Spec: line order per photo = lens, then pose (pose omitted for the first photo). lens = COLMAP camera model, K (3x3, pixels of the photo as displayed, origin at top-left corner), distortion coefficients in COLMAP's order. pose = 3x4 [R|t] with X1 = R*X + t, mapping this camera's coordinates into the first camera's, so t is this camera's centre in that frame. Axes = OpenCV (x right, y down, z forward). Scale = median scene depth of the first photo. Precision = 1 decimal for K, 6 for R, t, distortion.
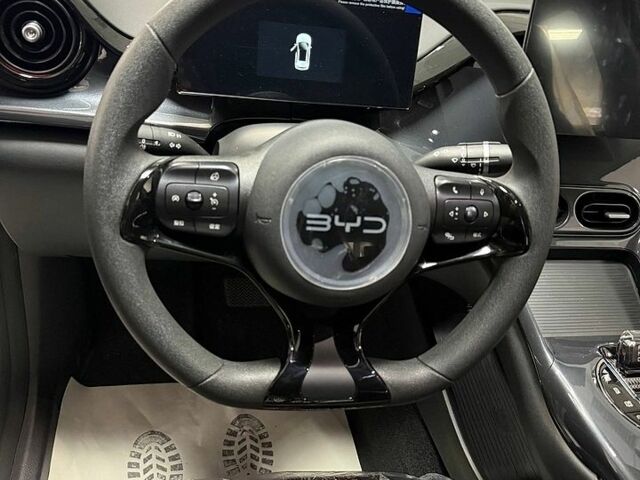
lens RADIAL K [[598.0, 0, 320.0], [0, 598.0, 240.0], [0, 0, 1]] dist [0.177704, -0.393440]
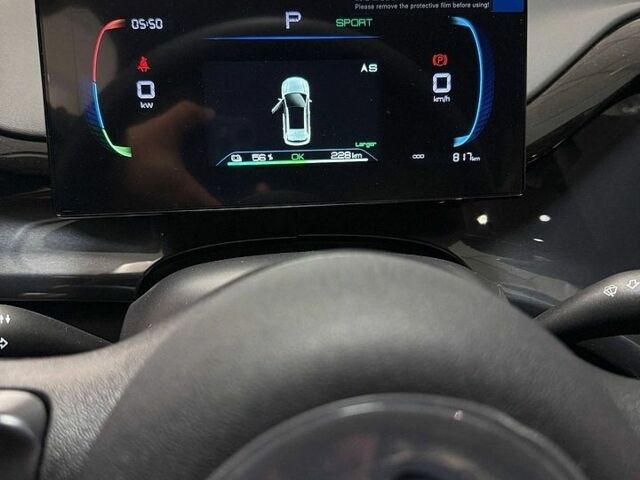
lens RADIAL K [[598.0, 0, 320.0], [0, 598.0, 240.0], [0, 0, 1]] dist [0.177704, -0.393440]
pose [[0.988007, -0.100198, -0.117488, 0.040125], [0.082847, 0.986066, -0.144257, -0.130160], [0.130305, 0.132793, 0.982541, 0.522370]]
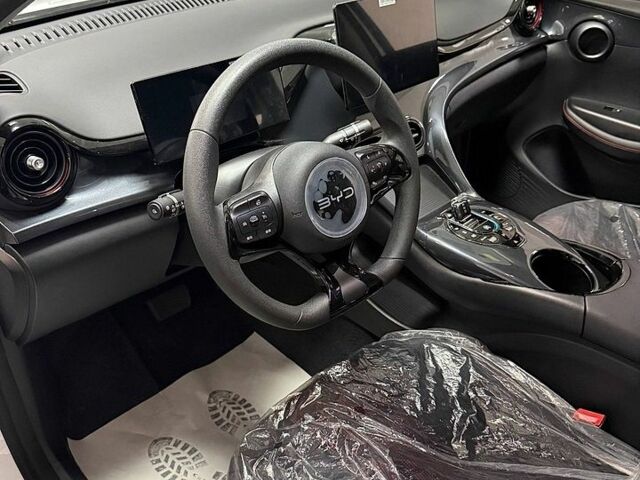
lens RADIAL K [[598.0, 0, 320.0], [0, 598.0, 240.0], [0, 0, 1]] dist [0.177704, -0.393440]
pose [[0.828630, -0.416271, 0.374286, -0.523632], [0.398144, 0.908252, 0.128684, -0.118764], [-0.393514, 0.042388, 0.918341, -0.423436]]
